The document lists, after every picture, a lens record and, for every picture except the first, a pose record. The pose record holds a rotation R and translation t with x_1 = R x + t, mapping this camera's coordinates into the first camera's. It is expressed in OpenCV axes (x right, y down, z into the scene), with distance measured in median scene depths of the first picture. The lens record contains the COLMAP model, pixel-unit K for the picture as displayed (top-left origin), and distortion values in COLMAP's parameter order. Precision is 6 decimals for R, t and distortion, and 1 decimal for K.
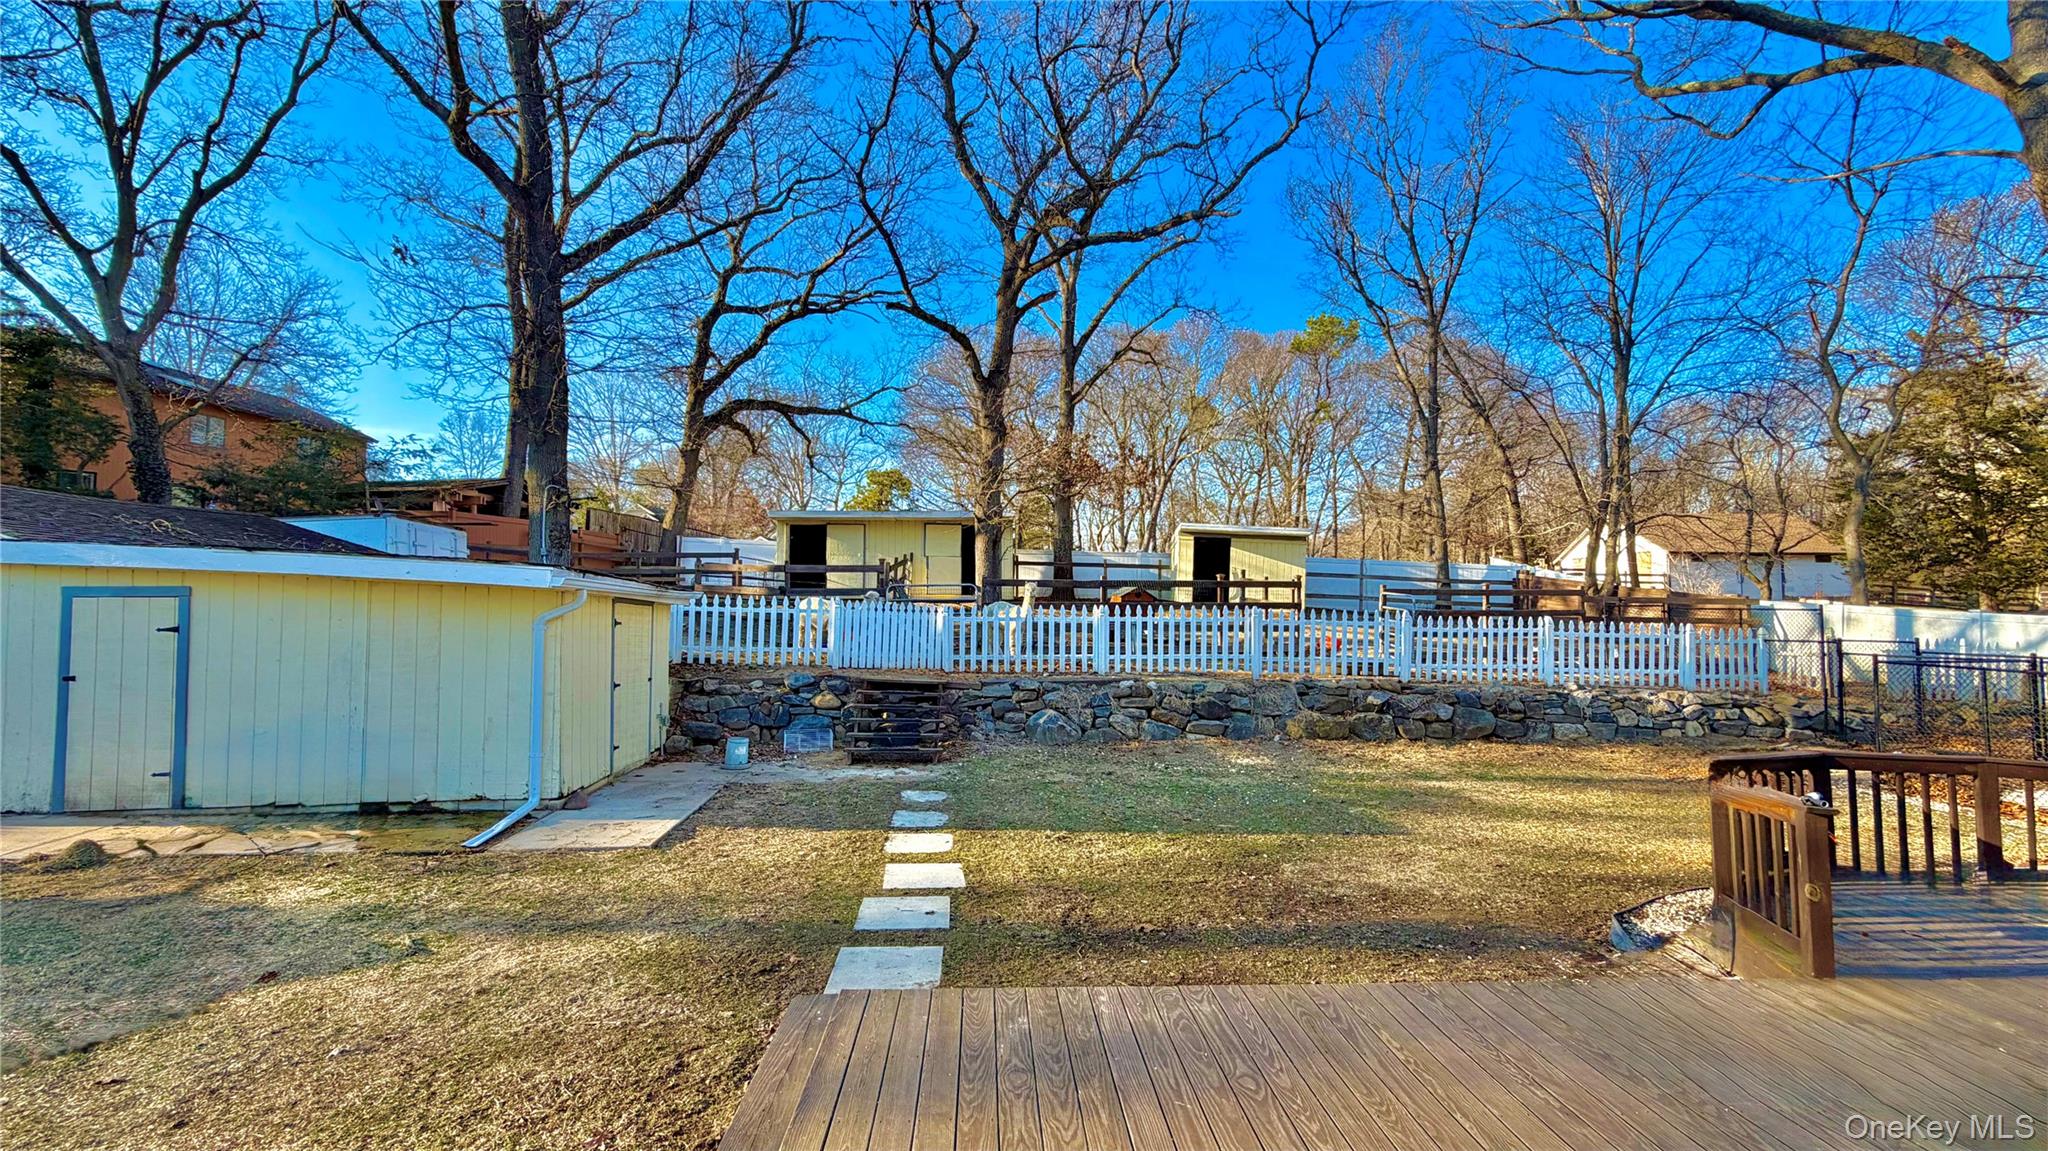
lens RADIAL K [[814.6, 0, 1017.5], [0, 814.6, 579.1], [0, 0, 1]] dist [0.001235, -0.000029]
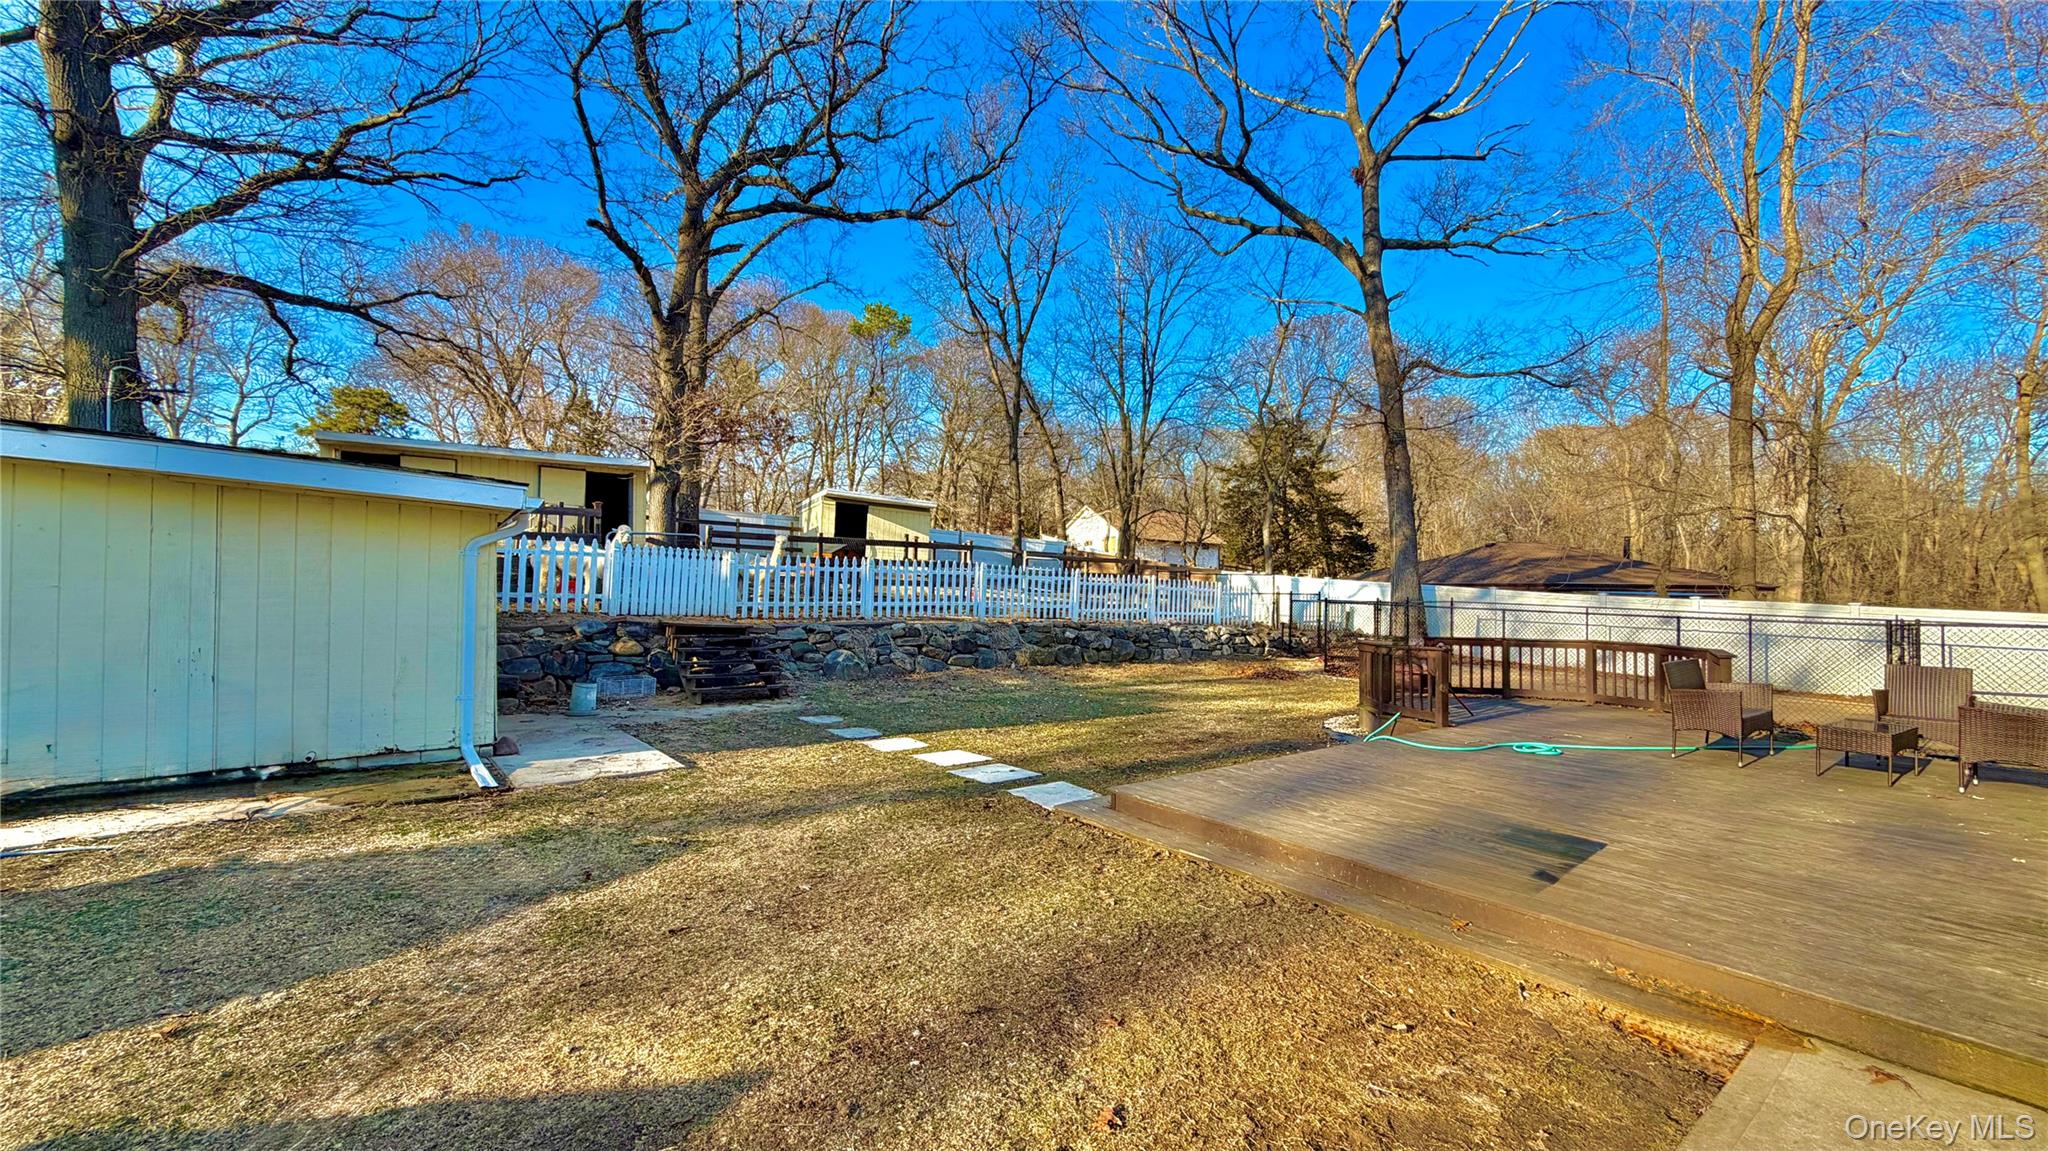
lens RADIAL K [[814.6, 0, 1017.5], [0, 814.6, 579.1], [0, 0, 1]] dist [0.001235, -0.000029]
pose [[0.826019, 0.015893, 0.563419, -0.358461], [-0.036682, 0.998999, 0.025599, 0.025549], [-0.562448, -0.041813, 0.825775, -0.039133]]
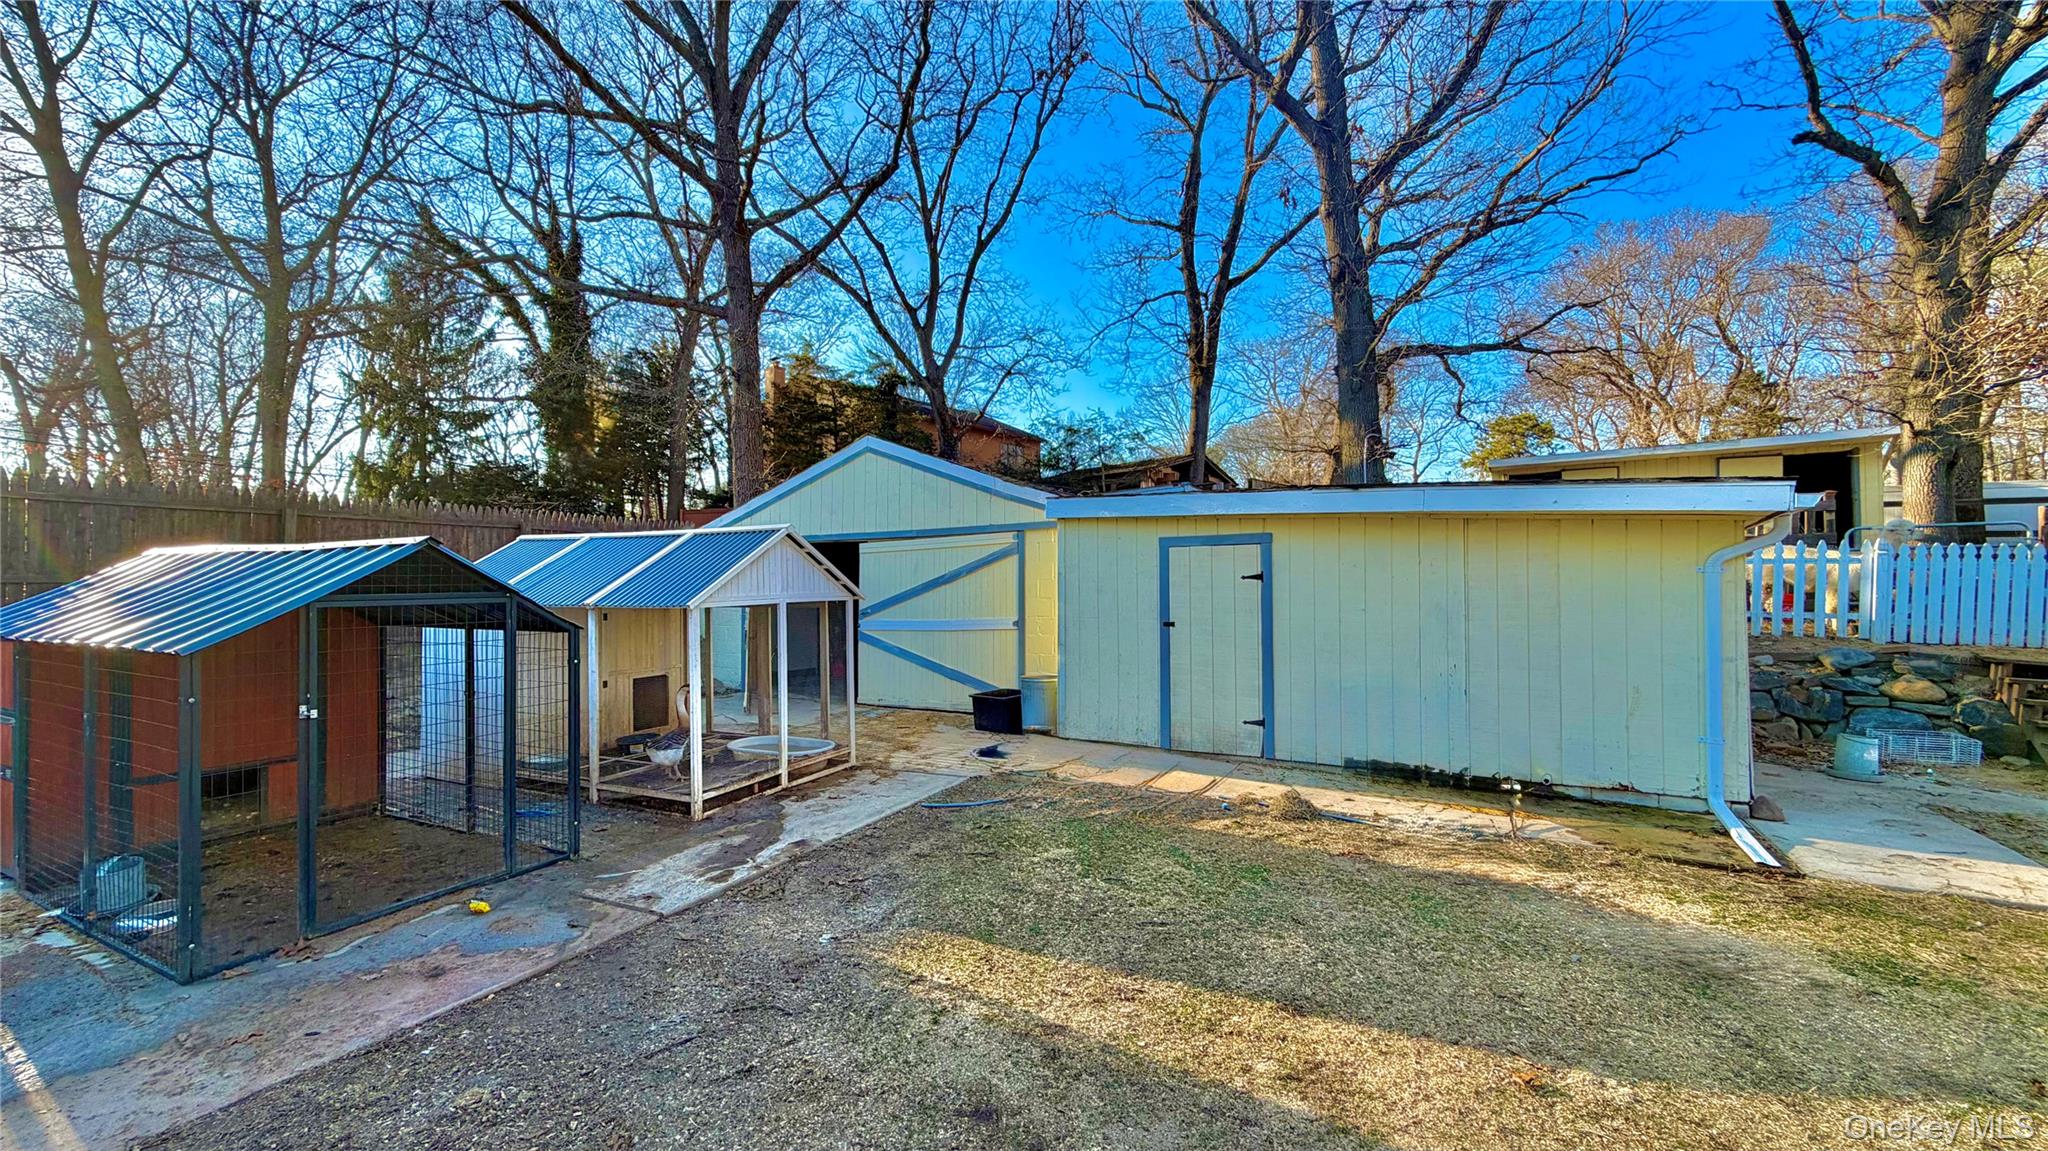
lens RADIAL K [[814.6, 0, 1017.5], [0, 814.6, 579.1], [0, 0, 1]] dist [0.001235, -0.000029]
pose [[0.814283, -0.011528, -0.580354, -0.404458], [0.027996, 0.999419, 0.019429, 0.021339], [0.579793, -0.032068, 0.814132, 0.016913]]
